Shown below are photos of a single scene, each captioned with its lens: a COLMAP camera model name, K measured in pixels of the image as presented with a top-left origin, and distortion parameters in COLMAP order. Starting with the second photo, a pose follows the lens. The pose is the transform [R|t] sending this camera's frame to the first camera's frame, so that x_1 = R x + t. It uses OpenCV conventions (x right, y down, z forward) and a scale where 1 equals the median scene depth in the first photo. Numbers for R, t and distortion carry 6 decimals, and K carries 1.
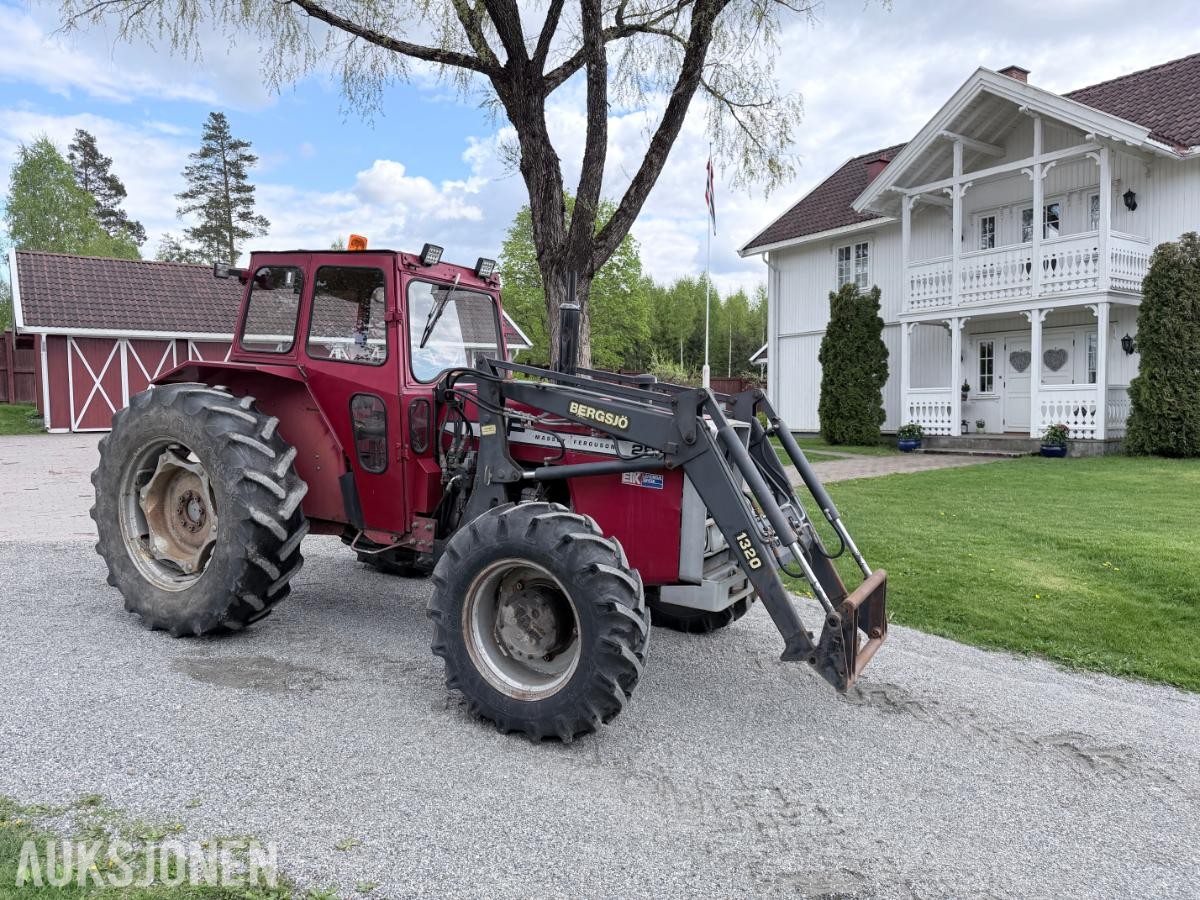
lens RADIAL K [[842.9, 0, 600.3], [0, 842.9, 452.1], [0, 0, 1]] dist [0.071142, -0.088995]
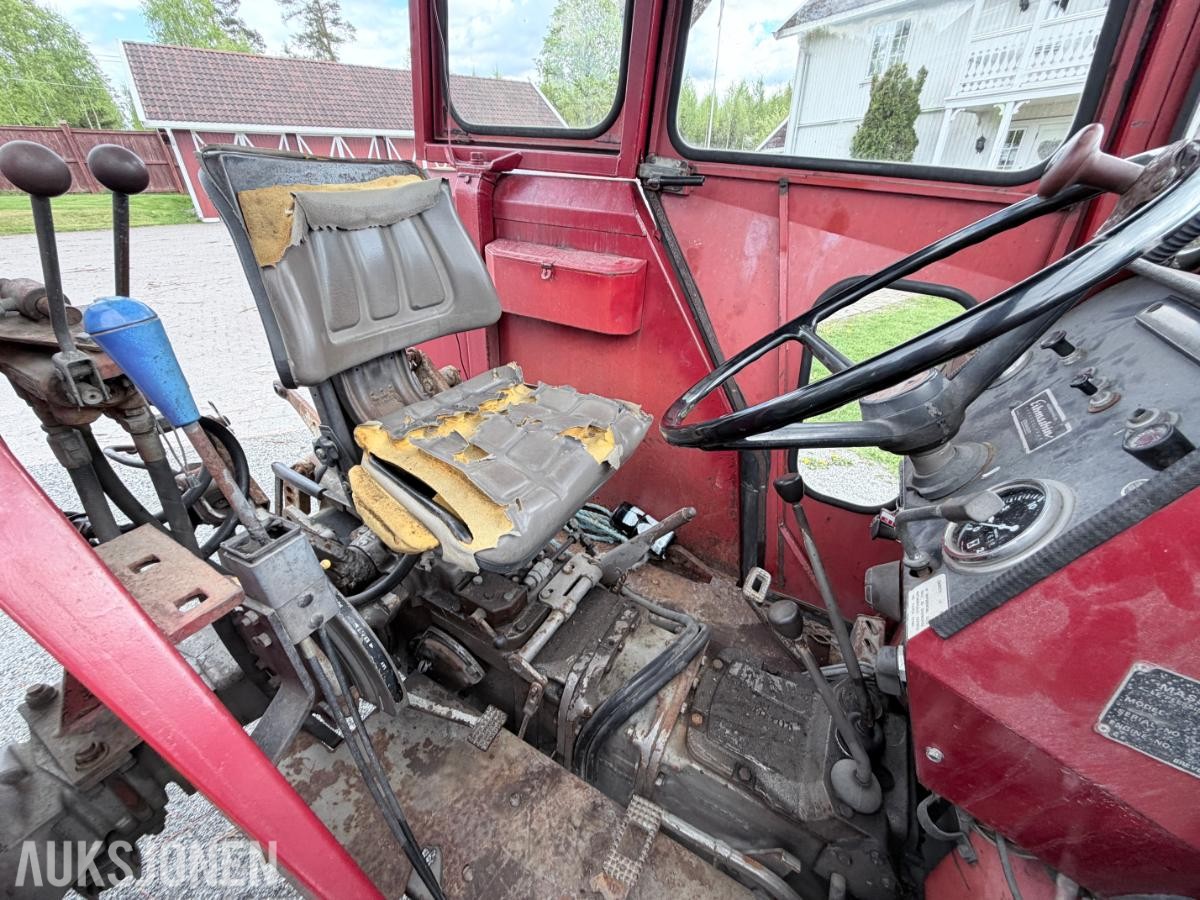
lens RADIAL K [[481.0, 0, 597.4], [0, 481.0, 452.6], [0, 0, 1]] dist [-0.002109, 0.000580]
pose [[0.999981, -0.001006, -0.006007, -0.058880], [0.003518, 0.900522, 0.434795, -0.021607], [0.004972, -0.434808, 0.900509, 0.210066]]
